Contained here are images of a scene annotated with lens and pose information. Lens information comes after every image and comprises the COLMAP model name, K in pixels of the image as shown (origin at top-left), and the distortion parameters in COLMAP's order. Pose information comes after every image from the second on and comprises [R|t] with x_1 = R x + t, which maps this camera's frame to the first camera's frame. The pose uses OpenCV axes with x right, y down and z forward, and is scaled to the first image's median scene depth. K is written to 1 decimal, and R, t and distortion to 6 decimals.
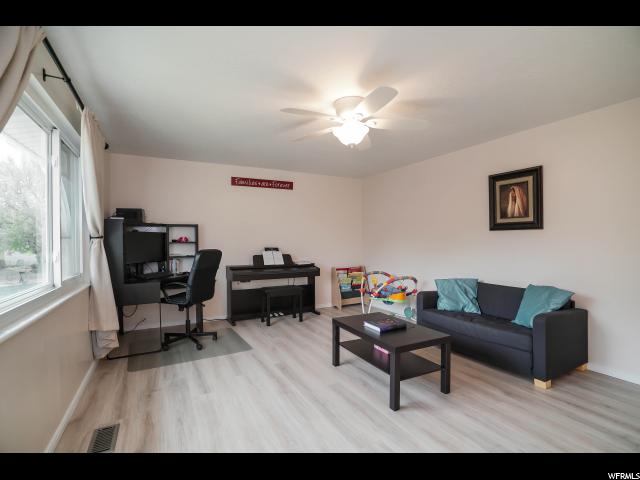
lens RADIAL K [[308.7, 0, 321.2], [0, 308.7, 240.6], [0, 0, 1]] dist [-0.028412, 0.000236]
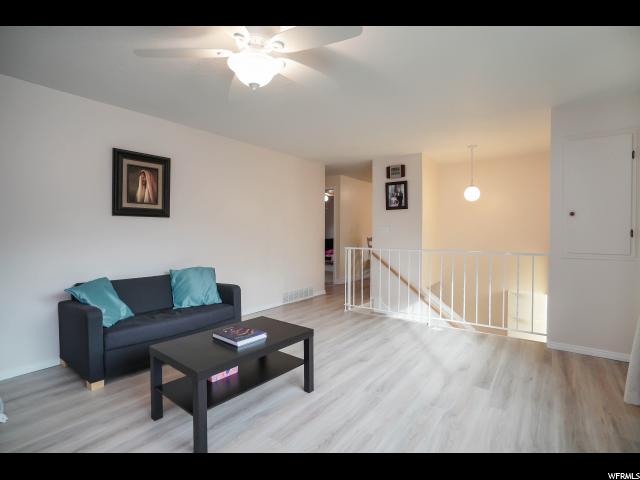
lens RADIAL K [[308.7, 0, 321.4], [0, 308.7, 237.4], [0, 0, 1]] dist [-0.028412, 0.000236]
pose [[-0.418059, -0.018800, 0.908225, -0.458775], [-0.001296, 0.999797, 0.020099, 0.009886], [-0.908419, 0.007226, -0.417999, 0.907767]]
